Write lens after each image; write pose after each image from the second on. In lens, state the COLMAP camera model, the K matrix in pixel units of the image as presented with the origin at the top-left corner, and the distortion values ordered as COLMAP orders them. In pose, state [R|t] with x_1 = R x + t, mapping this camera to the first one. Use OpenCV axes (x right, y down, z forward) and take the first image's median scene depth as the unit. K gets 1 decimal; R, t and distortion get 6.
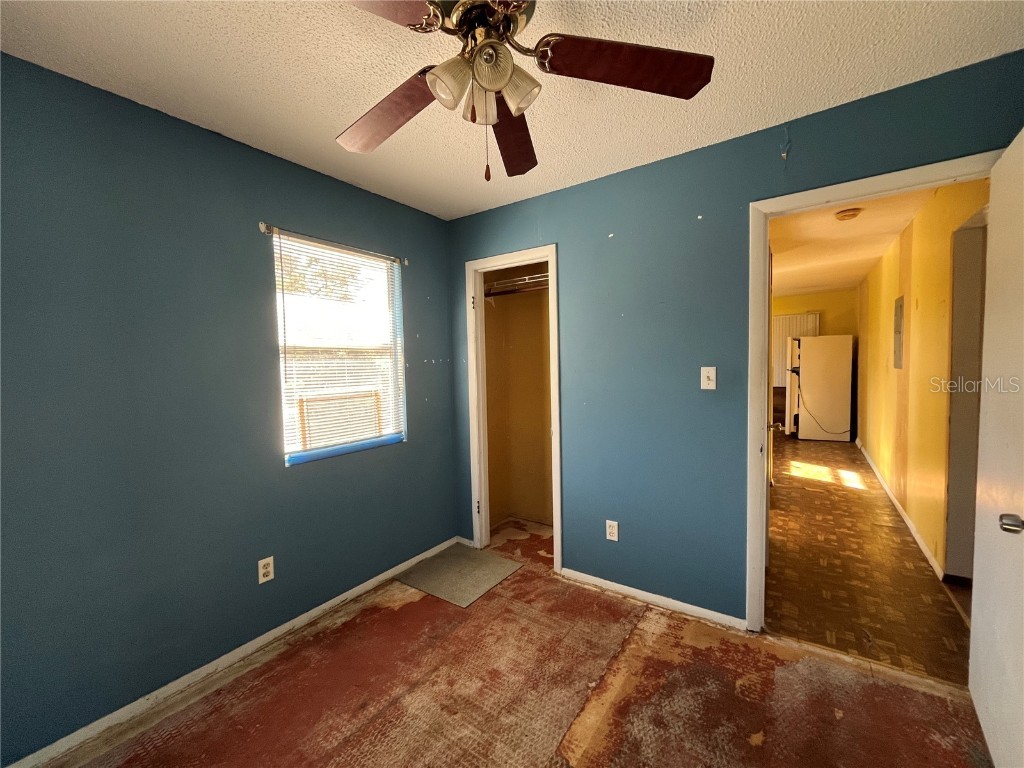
lens RADIAL K [[417.1, 0, 511.2], [0, 417.1, 384.5], [0, 0, 1]] dist [-0.000683, -0.000232]
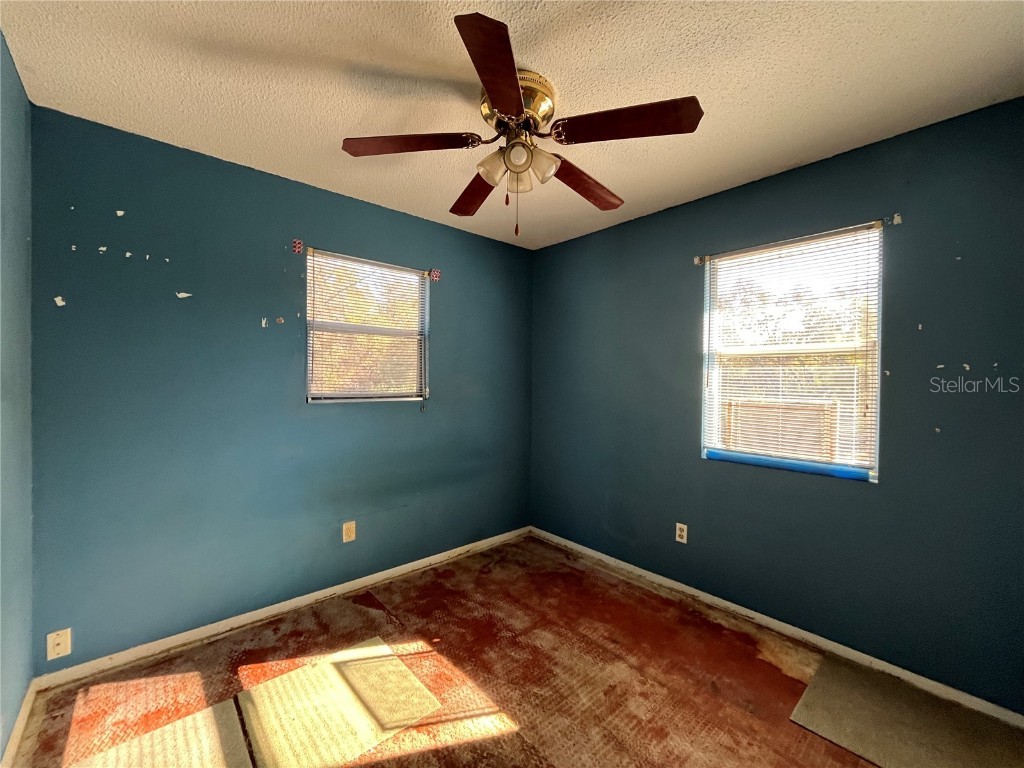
lens RADIAL K [[417.1, 0, 511.2], [0, 417.1, 384.5], [0, 0, 1]] dist [-0.000683, -0.000232]
pose [[-0.232455, 0.032230, -0.972073, 0.750714], [-0.052275, 0.997592, 0.045577, -0.035306], [0.971201, 0.061409, -0.230210, 0.768981]]
